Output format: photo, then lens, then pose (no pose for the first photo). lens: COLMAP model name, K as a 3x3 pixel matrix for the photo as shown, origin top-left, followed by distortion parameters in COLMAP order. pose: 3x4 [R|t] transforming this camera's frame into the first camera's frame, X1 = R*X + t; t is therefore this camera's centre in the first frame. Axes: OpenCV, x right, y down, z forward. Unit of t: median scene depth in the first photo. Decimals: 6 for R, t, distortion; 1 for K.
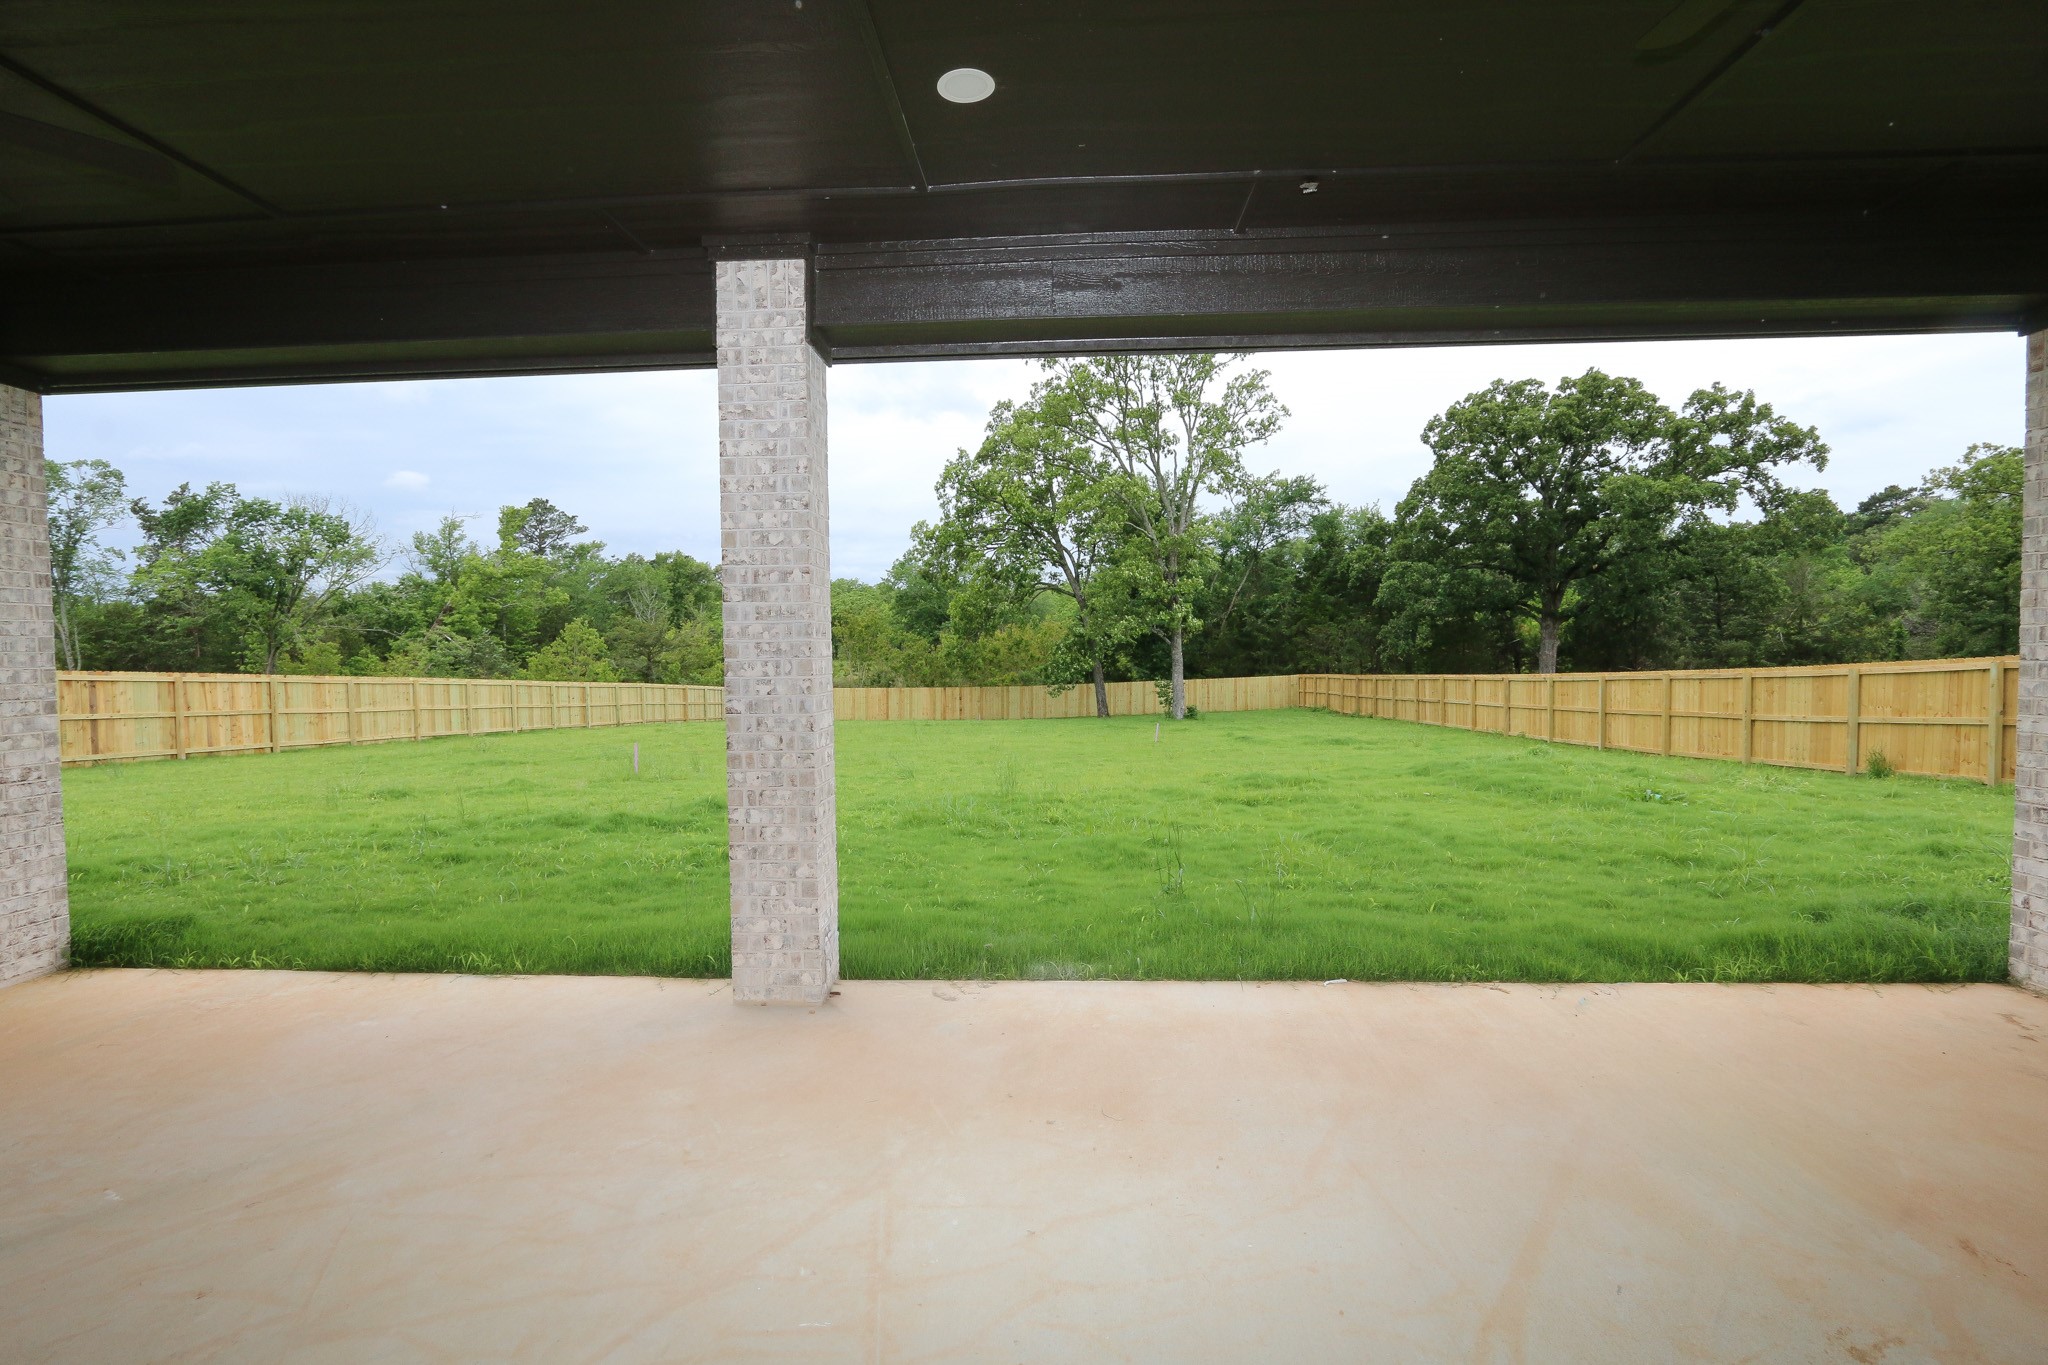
lens RADIAL K [[946.7, 0, 1029.3], [0, 946.7, 687.2], [0, 0, 1]] dist [-0.007992, -0.000234]
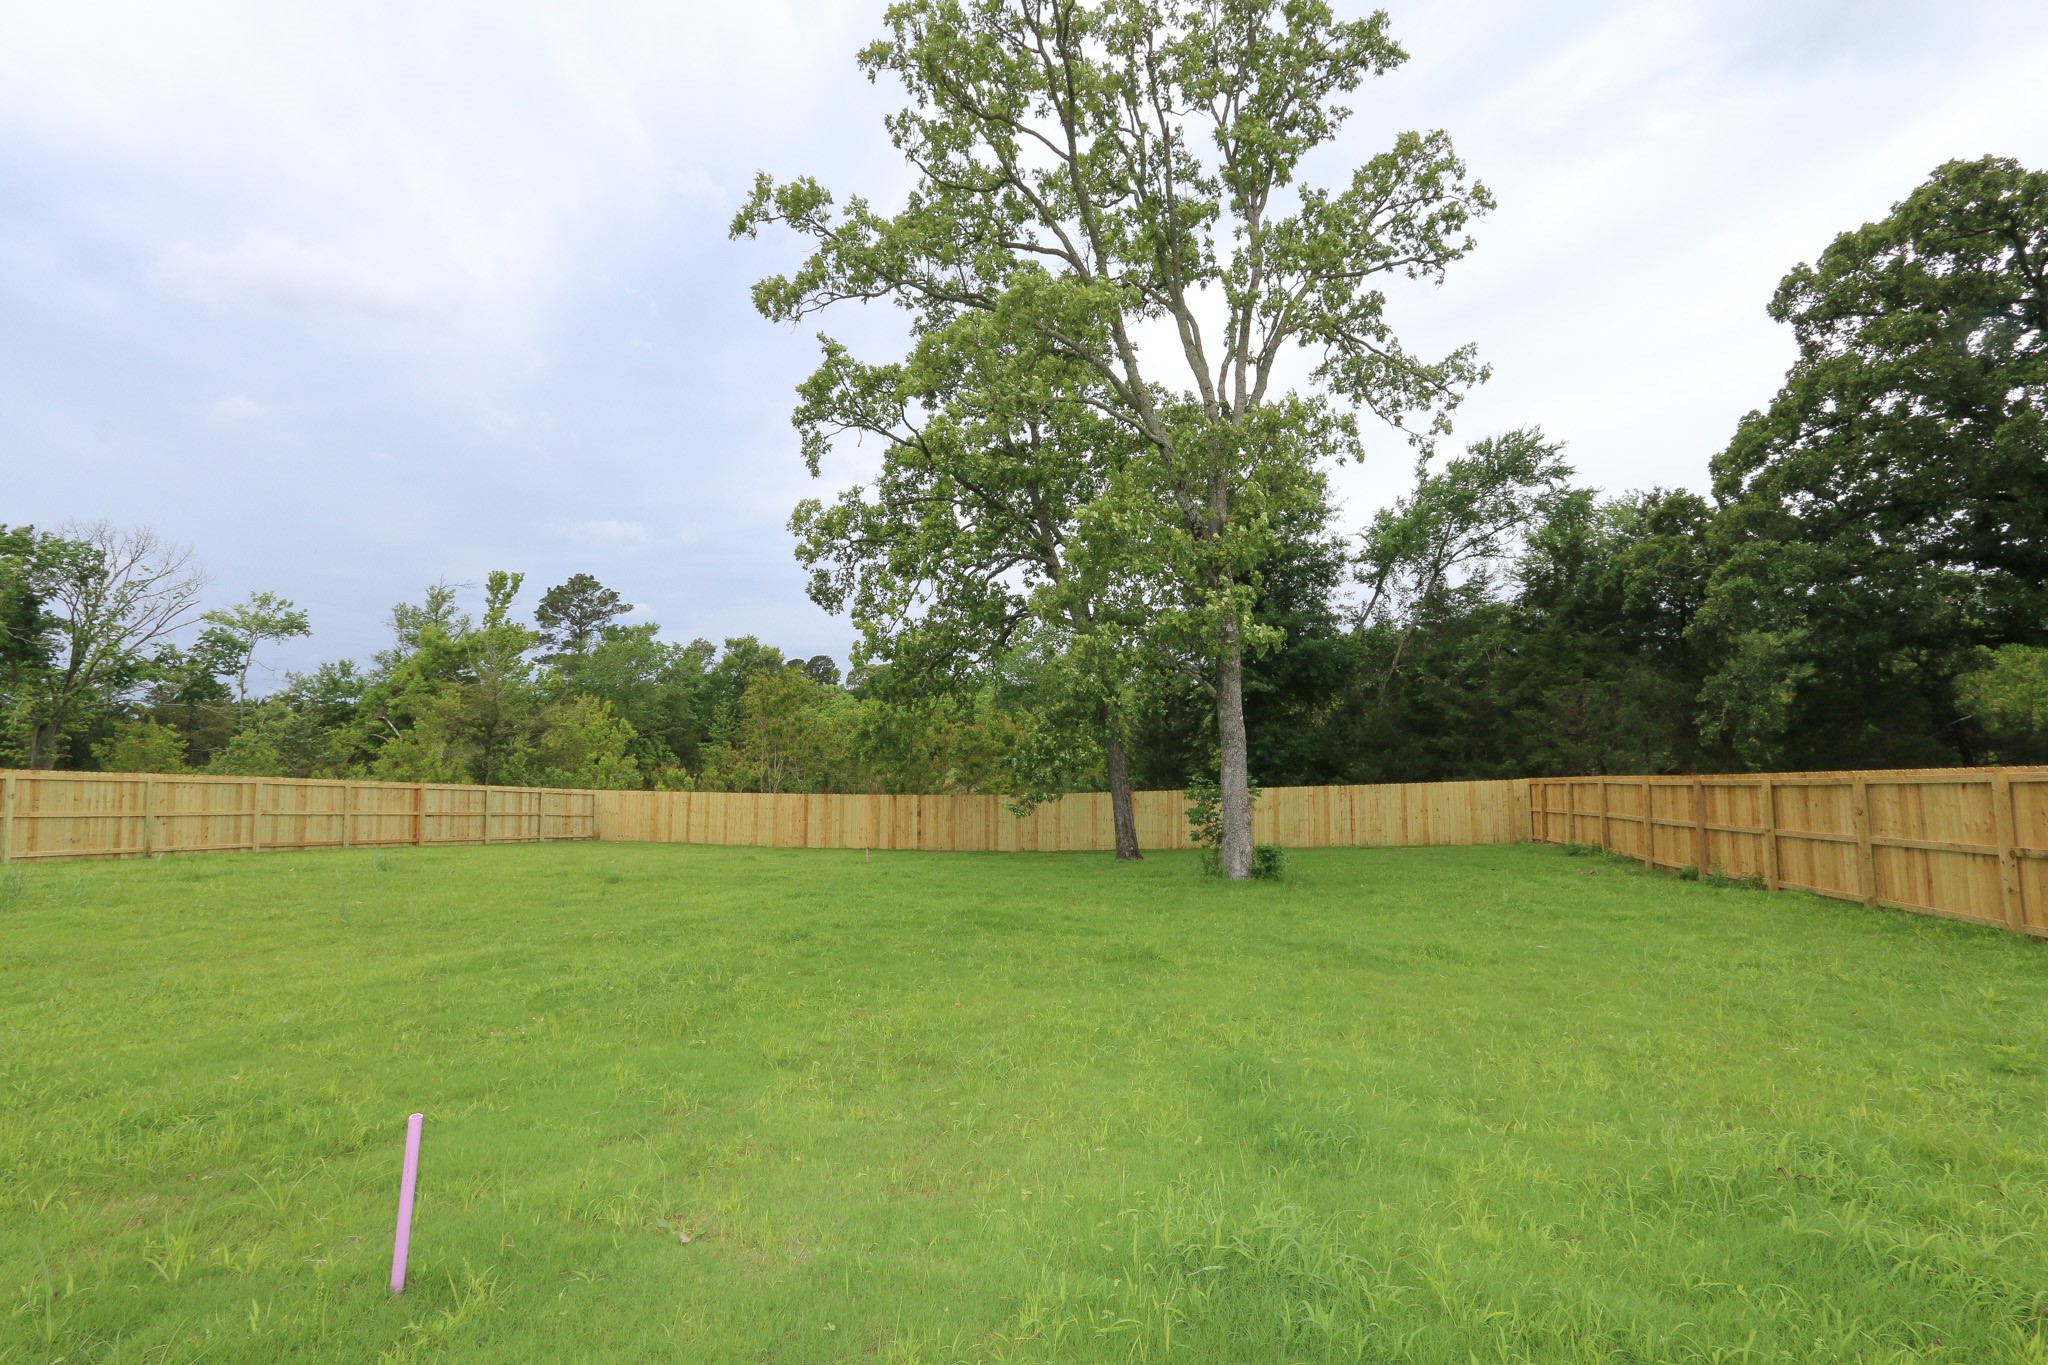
lens RADIAL K [[946.7, 0, 1029.3], [0, 946.7, 687.2], [0, 0, 1]] dist [-0.007992, -0.000234]
pose [[0.982593, -0.008508, -0.185578, 0.106058], [-0.012481, 0.993670, -0.111639, -0.001497], [0.185353, 0.112012, 0.976267, 0.416230]]
